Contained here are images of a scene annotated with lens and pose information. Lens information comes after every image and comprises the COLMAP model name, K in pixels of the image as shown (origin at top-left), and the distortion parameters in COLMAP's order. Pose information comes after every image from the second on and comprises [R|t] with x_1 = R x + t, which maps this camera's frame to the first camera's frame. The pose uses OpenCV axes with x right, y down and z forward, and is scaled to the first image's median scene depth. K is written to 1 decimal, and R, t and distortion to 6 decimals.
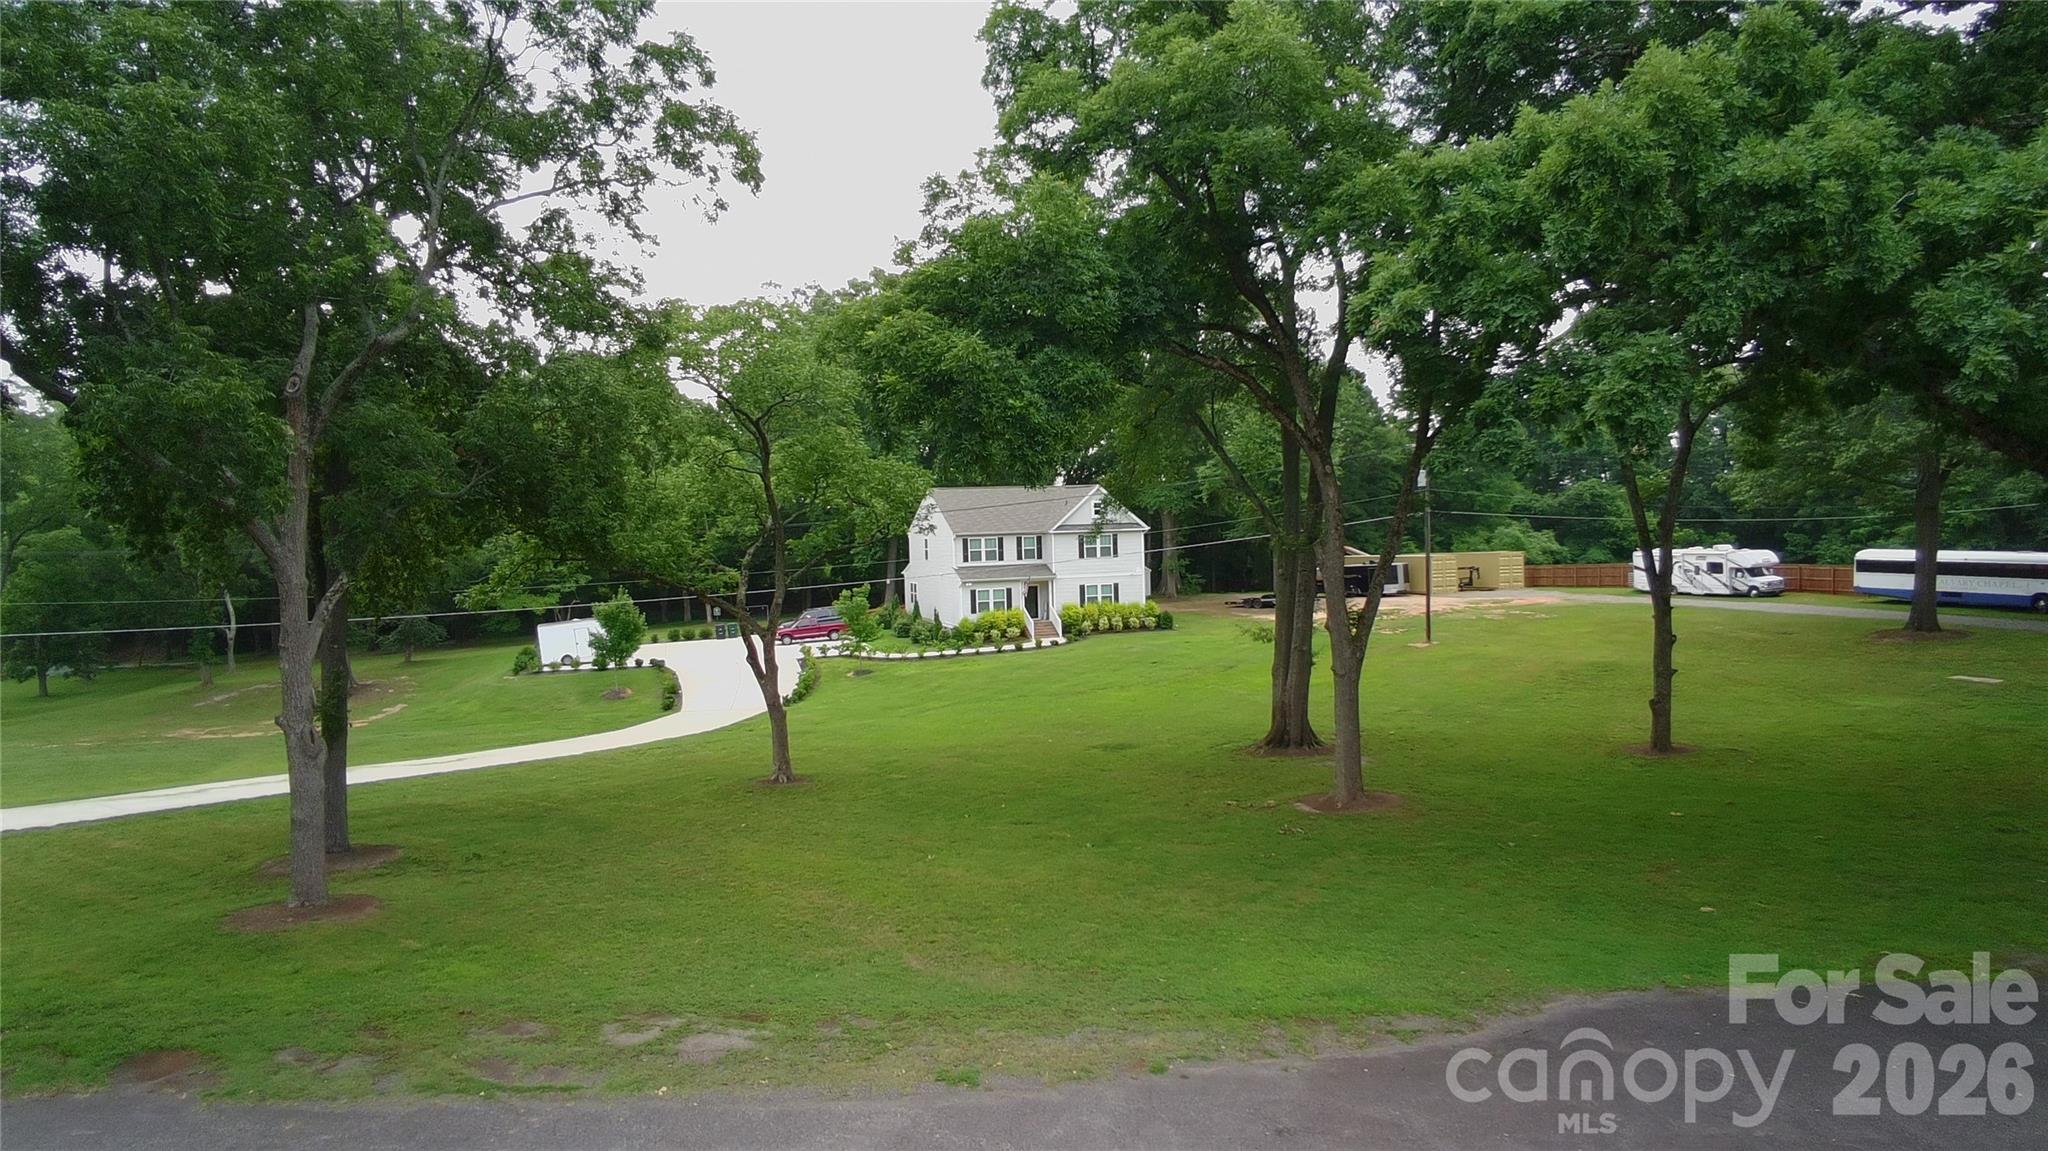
lens RADIAL K [[1275.6, 0, 1023.5], [0, 1275.6, 577.1], [0, 0, 1]] dist [-0.061694, 0.040606]
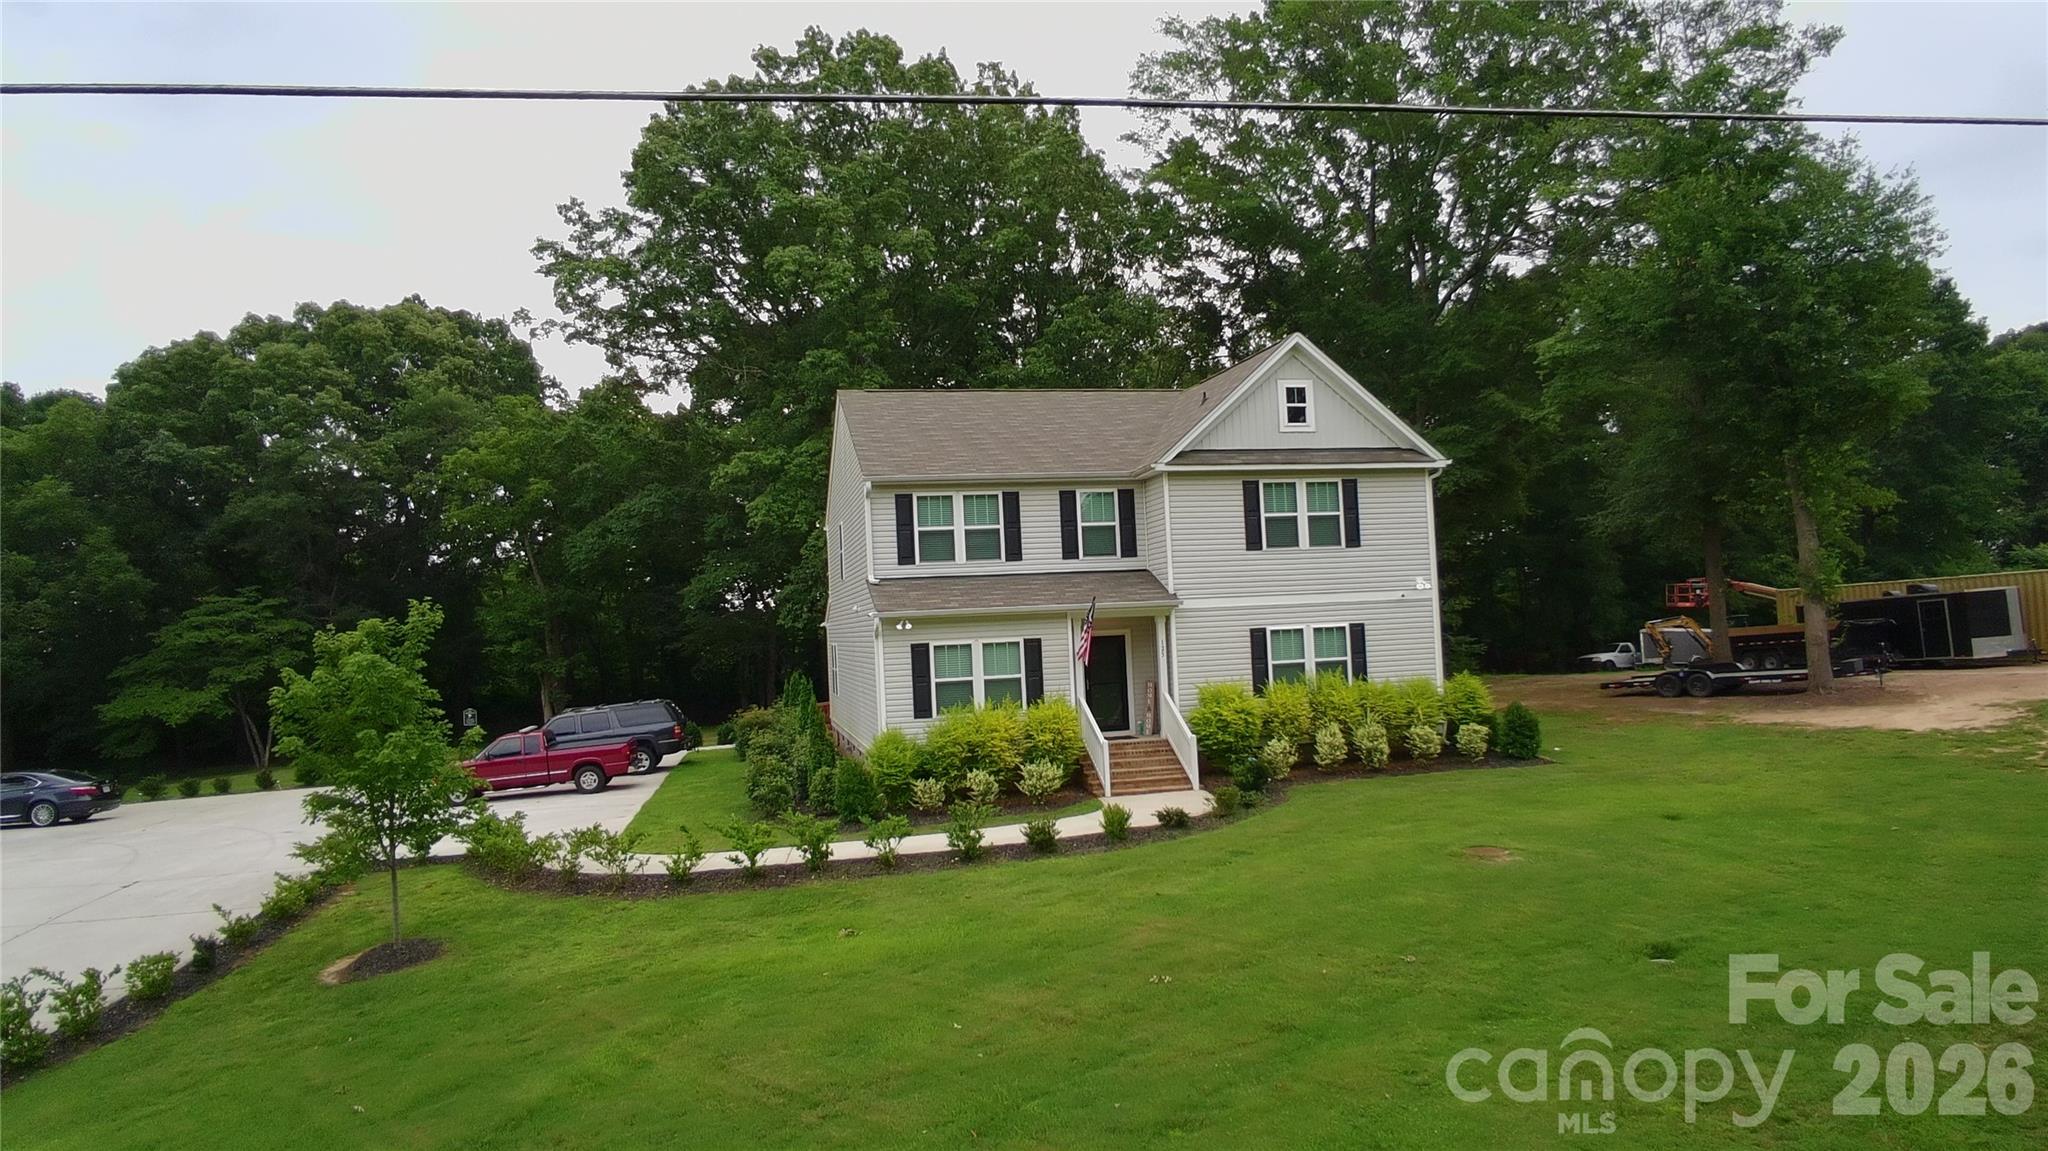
lens RADIAL K [[1275.6, 0, 1026.7], [0, 1275.6, 574.1], [0, 0, 1]] dist [-0.061694, 0.040606]
pose [[0.994007, -0.021165, -0.107246, 0.021995], [0.011694, 0.996036, -0.088183, 0.020680], [0.108688, 0.086401, 0.990314, 0.664384]]
